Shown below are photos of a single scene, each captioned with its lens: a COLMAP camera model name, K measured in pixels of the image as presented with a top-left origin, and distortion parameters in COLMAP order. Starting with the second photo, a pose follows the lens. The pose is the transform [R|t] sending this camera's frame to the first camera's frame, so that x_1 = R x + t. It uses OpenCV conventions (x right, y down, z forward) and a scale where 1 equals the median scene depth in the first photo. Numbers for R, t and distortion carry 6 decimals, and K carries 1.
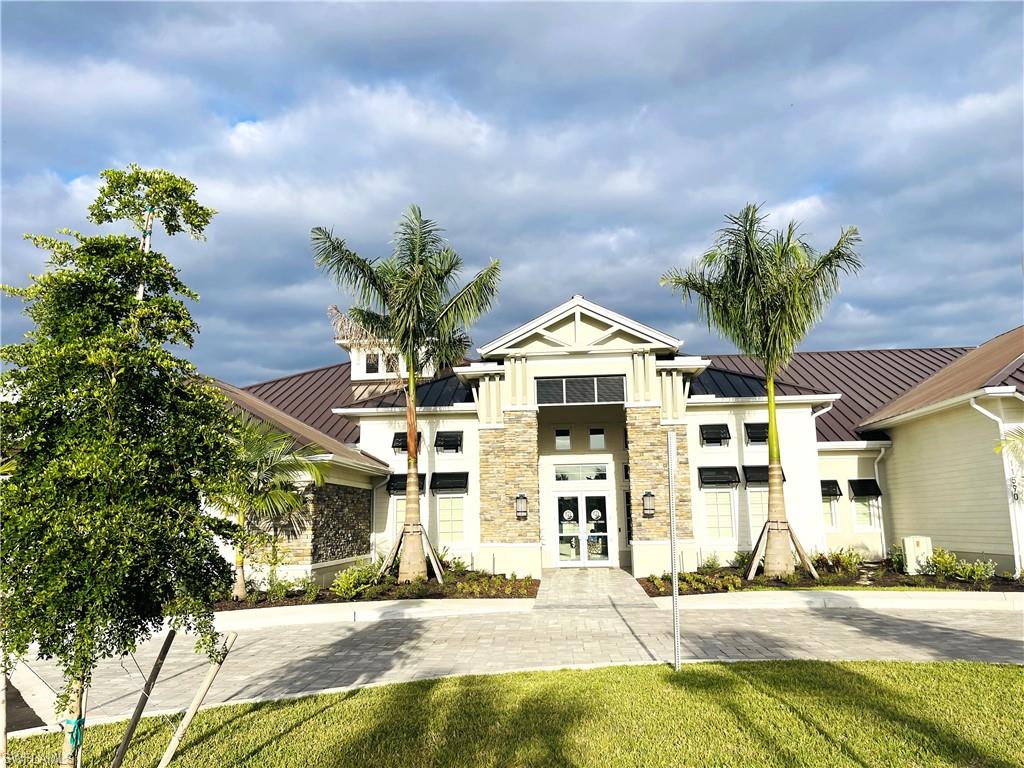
lens RADIAL K [[779.0, 0, 512.0], [0, 779.0, 384.0], [0, 0, 1]] dist [0.005484, -0.001500]
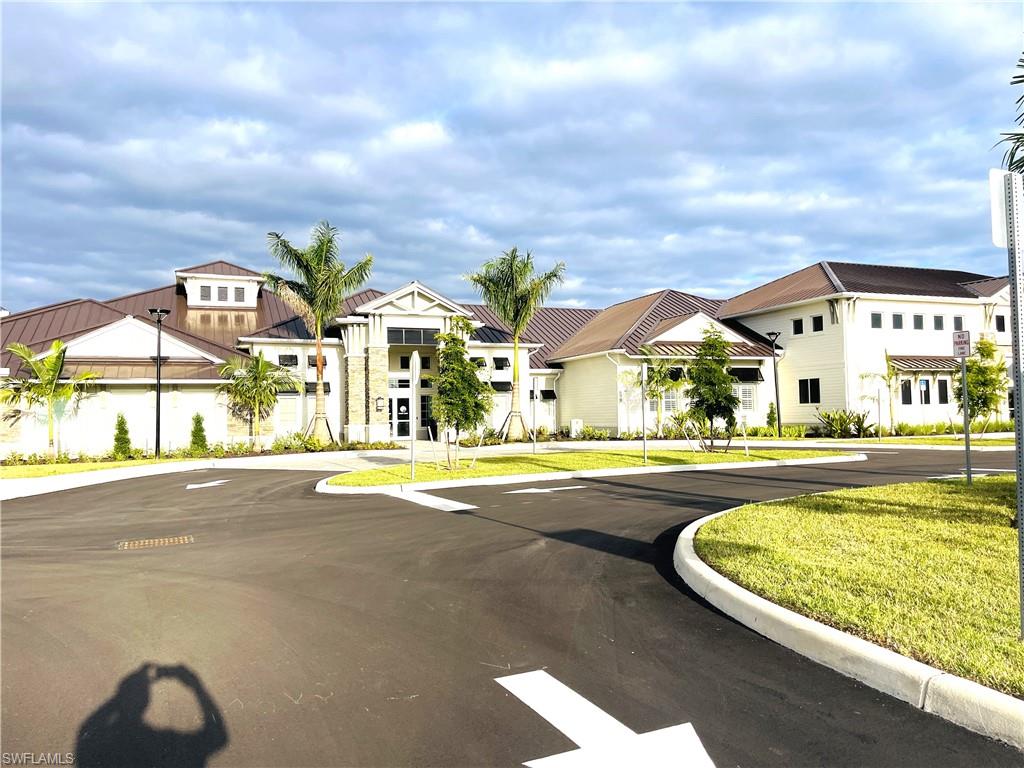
lens RADIAL K [[779.0, 0, 512.0], [0, 779.0, 384.0], [0, 0, 1]] dist [0.005484, -0.001500]
pose [[0.897579, 0.019324, 0.440431, -0.469221], [-0.074957, 0.991182, 0.109271, -0.091291], [-0.434435, -0.131093, 0.891112, -0.638273]]
